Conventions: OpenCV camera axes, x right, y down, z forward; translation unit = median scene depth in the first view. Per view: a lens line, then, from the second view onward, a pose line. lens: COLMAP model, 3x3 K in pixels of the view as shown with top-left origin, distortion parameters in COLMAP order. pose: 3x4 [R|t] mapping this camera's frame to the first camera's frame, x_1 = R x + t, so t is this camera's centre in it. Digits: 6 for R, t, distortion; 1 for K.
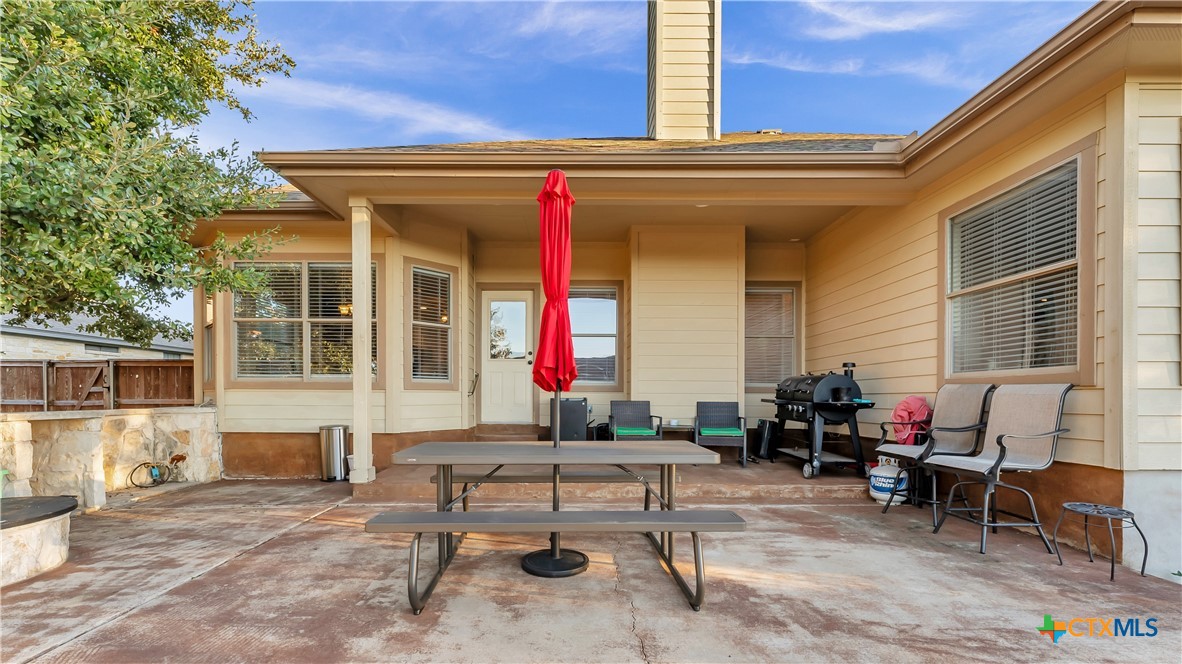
lens RADIAL K [[500.2, 0, 588.7], [0, 500.2, 326.7], [0, 0, 1]] dist [-0.000629, -0.000262]
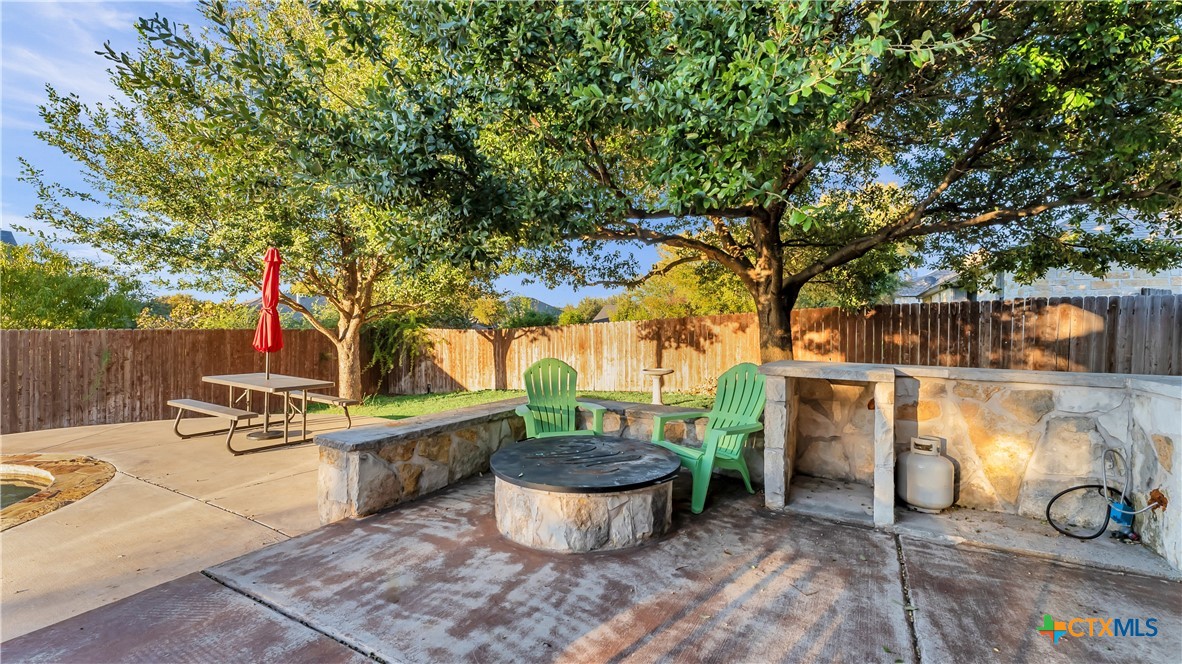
lens RADIAL K [[500.2, 0, 592.2], [0, 500.2, 331.6], [0, 0, 1]] dist [-0.000629, -0.000262]
pose [[-0.502205, 0.017961, -0.864562, -0.387848], [0.105443, 0.993596, -0.040608, 0.159606], [0.858296, -0.111555, -0.500882, 1.481566]]
